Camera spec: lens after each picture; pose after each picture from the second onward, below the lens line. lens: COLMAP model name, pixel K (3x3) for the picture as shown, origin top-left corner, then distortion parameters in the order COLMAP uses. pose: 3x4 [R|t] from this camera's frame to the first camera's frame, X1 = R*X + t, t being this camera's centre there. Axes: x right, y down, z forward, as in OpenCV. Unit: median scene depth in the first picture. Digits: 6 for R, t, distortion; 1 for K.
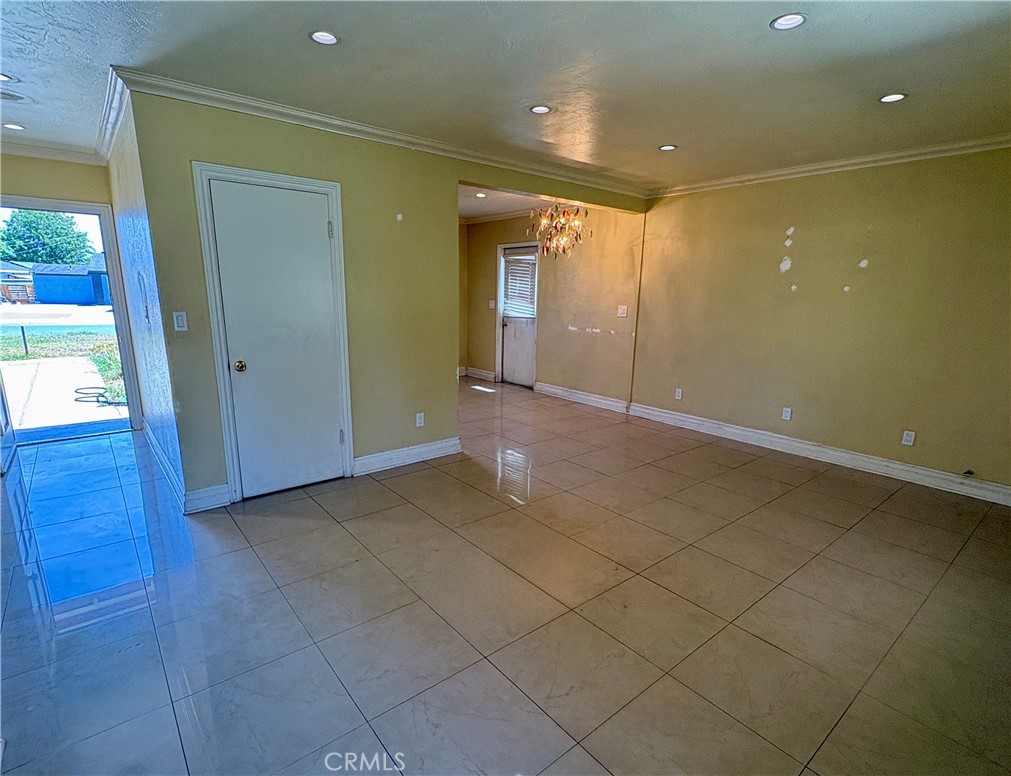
lens RADIAL K [[502.0, 0, 517.0], [0, 502.0, 407.7], [0, 0, 1]] dist [-0.001286, 0.000168]
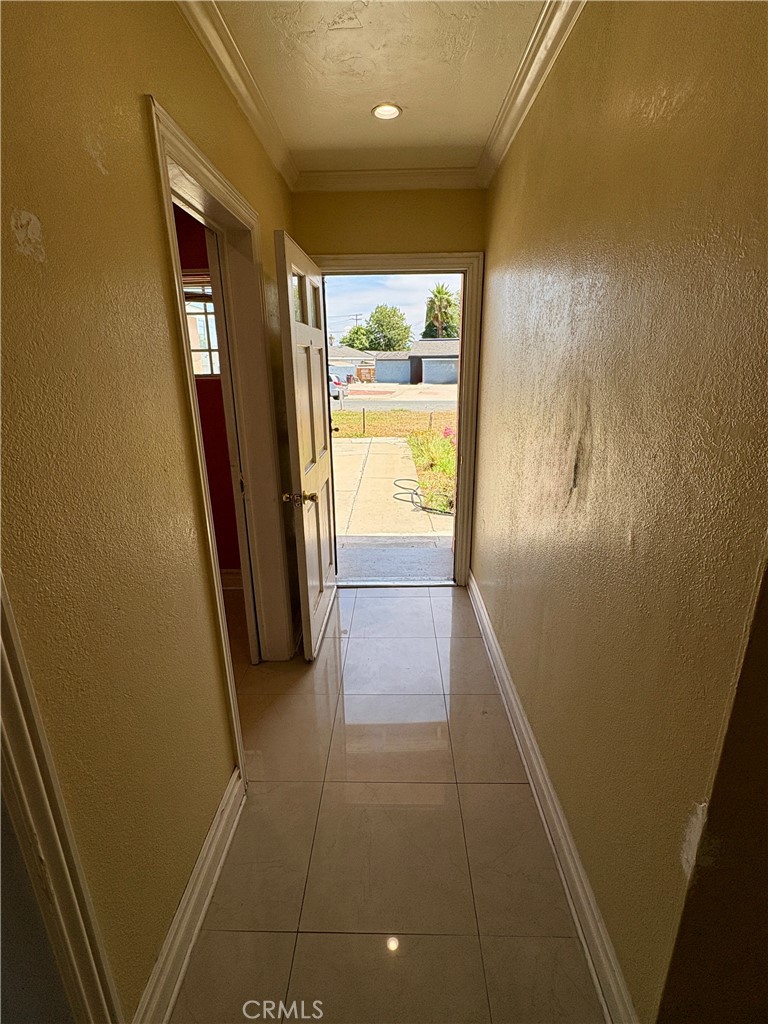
lens RADIAL K [[475.4, 0, 384.8], [0, 475.4, 513.4], [0, 0, 1]] dist [-0.002033, -0.001101]
pose [[0.743670, 0.179829, -0.643907, -0.075386], [-0.136005, 0.983698, 0.117649, -0.021058], [0.654566, 0.000083, 0.756005, 0.075629]]
